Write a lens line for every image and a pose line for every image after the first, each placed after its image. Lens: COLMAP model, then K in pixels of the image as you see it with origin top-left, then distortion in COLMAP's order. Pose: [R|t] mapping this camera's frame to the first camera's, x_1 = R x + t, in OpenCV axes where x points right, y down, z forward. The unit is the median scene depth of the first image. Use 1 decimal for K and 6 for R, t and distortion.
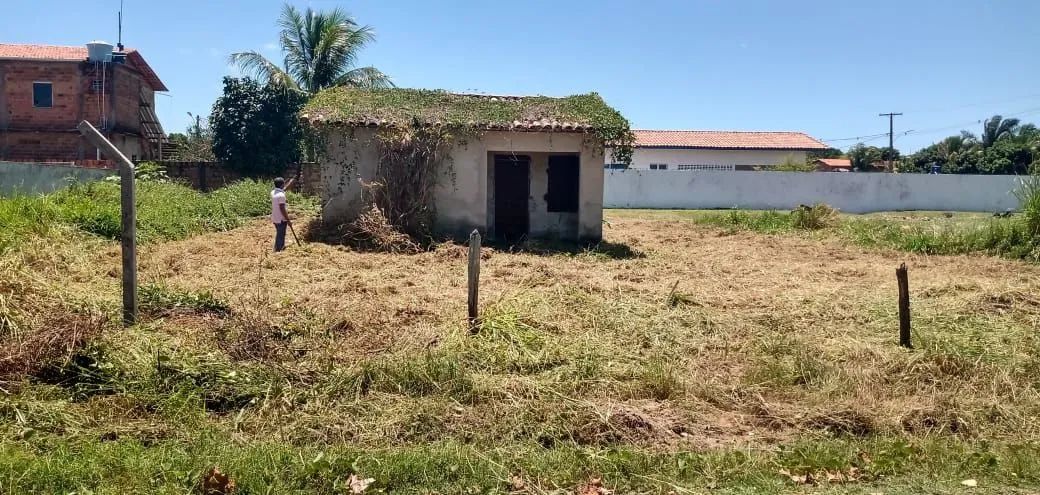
lens RADIAL K [[826.2, 0, 520.0], [0, 826.2, 247.5], [0, 0, 1]] dist [0.102689, -0.181582]
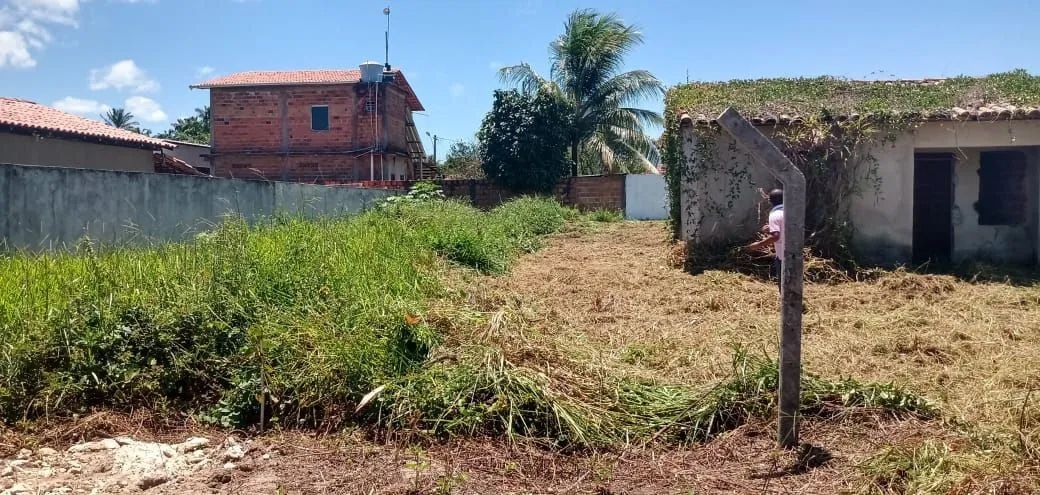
lens RADIAL K [[826.2, 0, 520.0], [0, 826.2, 247.5], [0, 0, 1]] dist [0.102689, -0.181582]
pose [[0.974491, -0.014457, -0.223962, -0.115937], [0.011257, 0.999816, -0.015557, -0.008436], [0.224146, 0.012639, 0.974474, 0.081649]]
